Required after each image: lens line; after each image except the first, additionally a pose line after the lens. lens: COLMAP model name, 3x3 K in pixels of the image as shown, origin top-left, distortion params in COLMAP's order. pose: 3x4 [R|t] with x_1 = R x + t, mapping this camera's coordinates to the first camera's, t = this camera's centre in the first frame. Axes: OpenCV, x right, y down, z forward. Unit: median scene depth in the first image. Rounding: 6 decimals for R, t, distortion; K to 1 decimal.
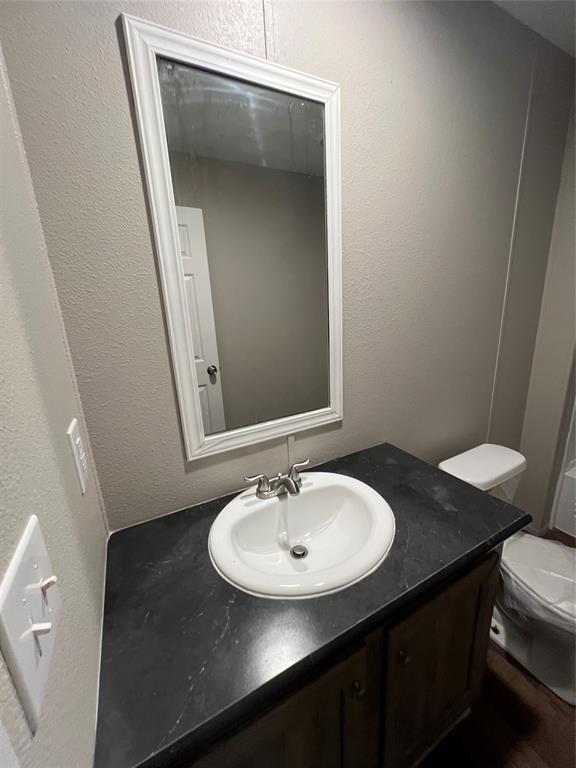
lens RADIAL K [[306.6, 0, 288.0], [0, 306.6, 384.0], [0, 0, 1]] dist [0.000493, 0.000084]
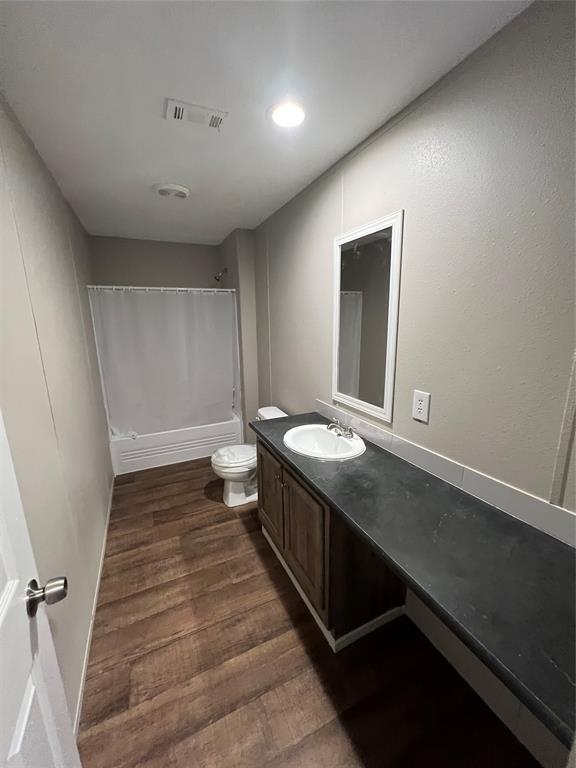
lens RADIAL K [[308.8, 0, 288.0], [0, 308.8, 384.0], [0, 0, 1]] dist [-0.012924, -0.000113]
pose [[-0.051557, 0.256080, -0.965280, 1.734270], [-0.242630, 0.934393, 0.260845, -0.345797], [0.968748, 0.247654, 0.013958, 0.571002]]
